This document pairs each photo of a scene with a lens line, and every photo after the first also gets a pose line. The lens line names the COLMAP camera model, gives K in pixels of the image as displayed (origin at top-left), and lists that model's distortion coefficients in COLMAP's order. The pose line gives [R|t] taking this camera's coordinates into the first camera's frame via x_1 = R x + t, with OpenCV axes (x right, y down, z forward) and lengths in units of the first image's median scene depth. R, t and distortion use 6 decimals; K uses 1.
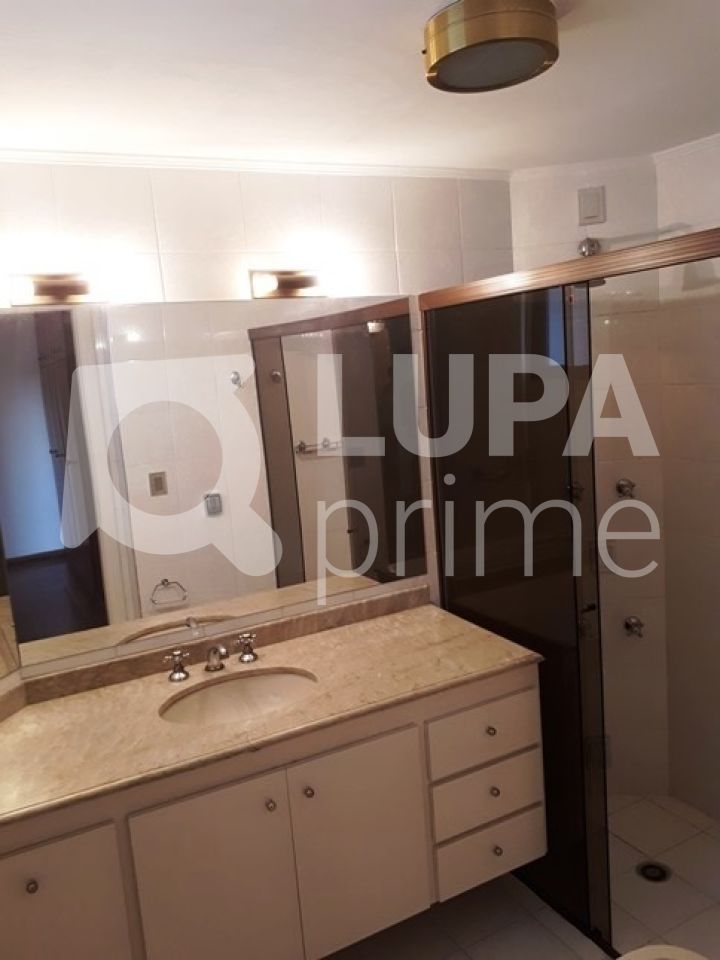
lens RADIAL K [[788.0, 0, 360.0], [0, 788.0, 480.0], [0, 0, 1]] dist [0.008470, -0.007760]
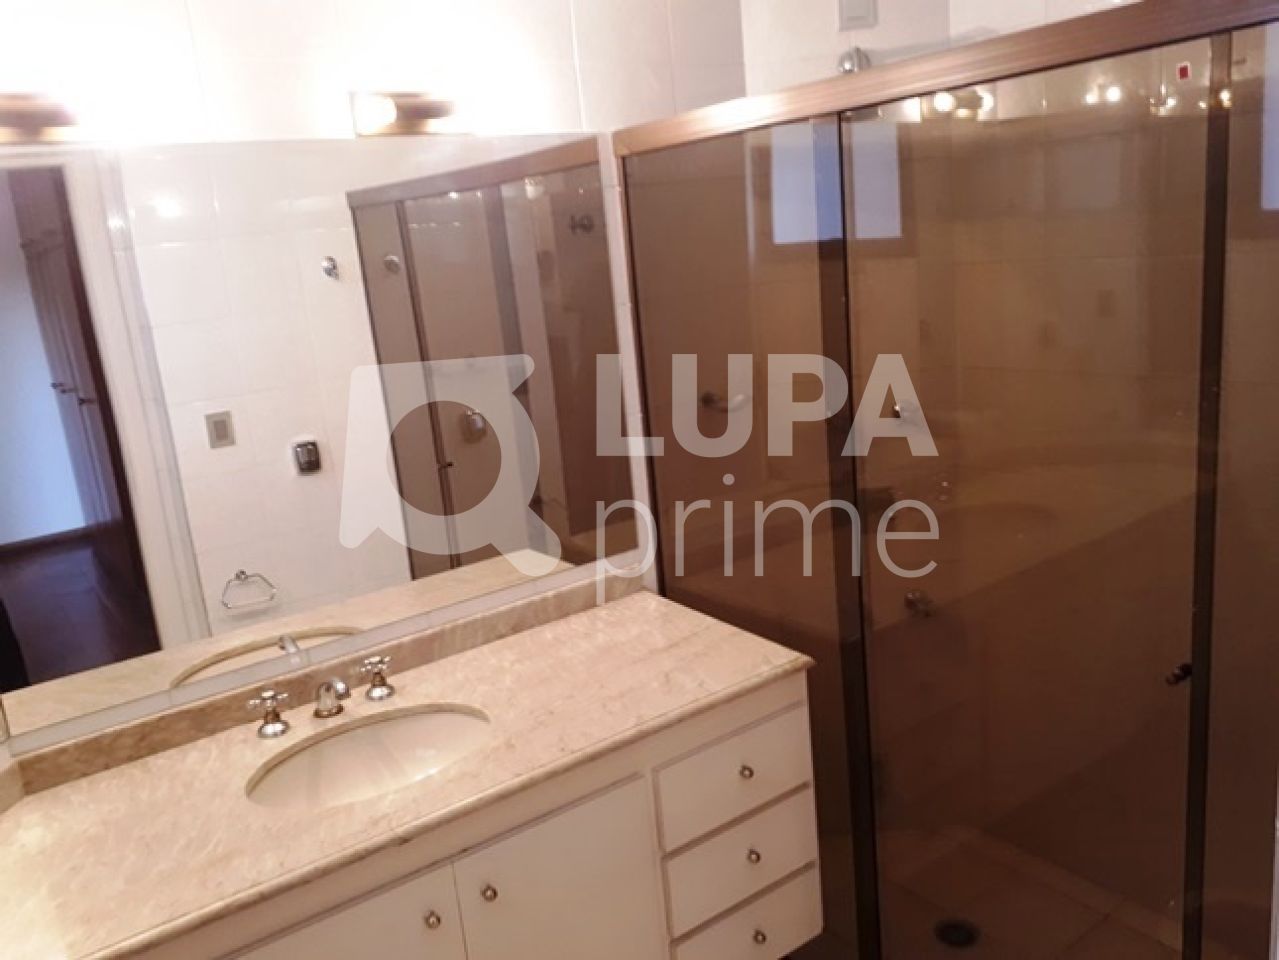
lens RADIAL K [[1009.7, 0, 639.5], [0, 1009.7, 480.0], [0, 0, 1]] dist [-0.013935, 0.003930]
pose [[0.989401, -0.046118, 0.137694, -0.035686], [0.035591, 0.996321, 0.077960, -0.009291], [-0.140783, -0.072233, 0.987402, 0.152175]]
